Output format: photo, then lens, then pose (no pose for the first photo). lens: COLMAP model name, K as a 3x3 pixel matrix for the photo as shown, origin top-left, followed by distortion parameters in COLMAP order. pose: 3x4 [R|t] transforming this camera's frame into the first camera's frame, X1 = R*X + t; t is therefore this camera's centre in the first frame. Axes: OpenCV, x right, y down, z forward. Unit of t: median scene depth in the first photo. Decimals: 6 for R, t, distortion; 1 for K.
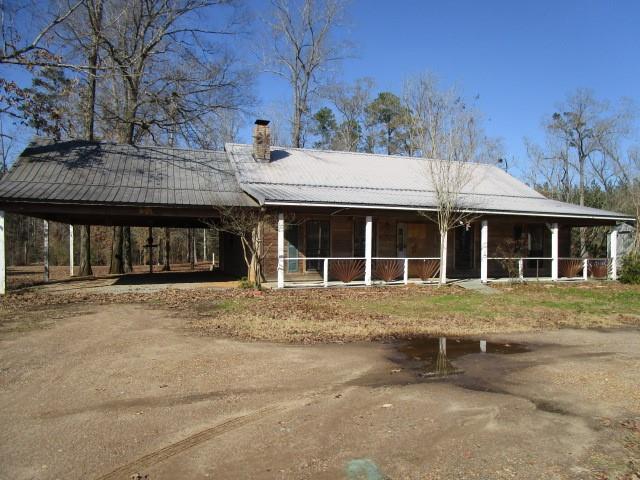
lens RADIAL K [[447.7, 0, 317.8], [0, 447.7, 237.4], [0, 0, 1]] dist [-0.037868, 0.011820]
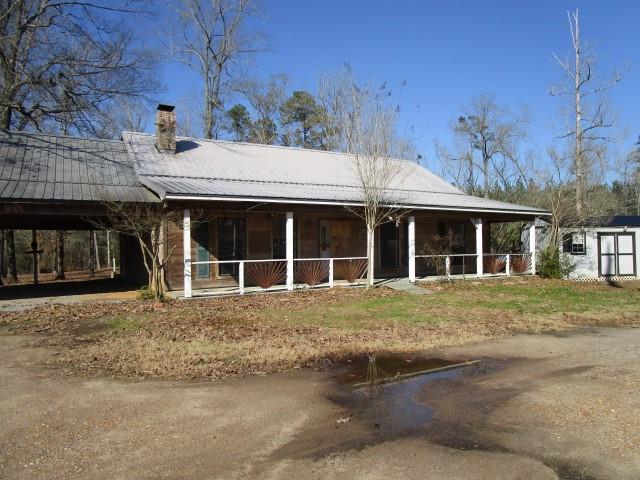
lens RADIAL K [[447.7, 0, 316.9], [0, 447.7, 239.6], [0, 0, 1]] dist [-0.037868, 0.011820]
pose [[0.983078, -0.019322, 0.182167, 0.004287], [0.018804, 0.999813, 0.004569, 0.003183], [-0.182221, -0.001066, 0.983257, 0.104092]]
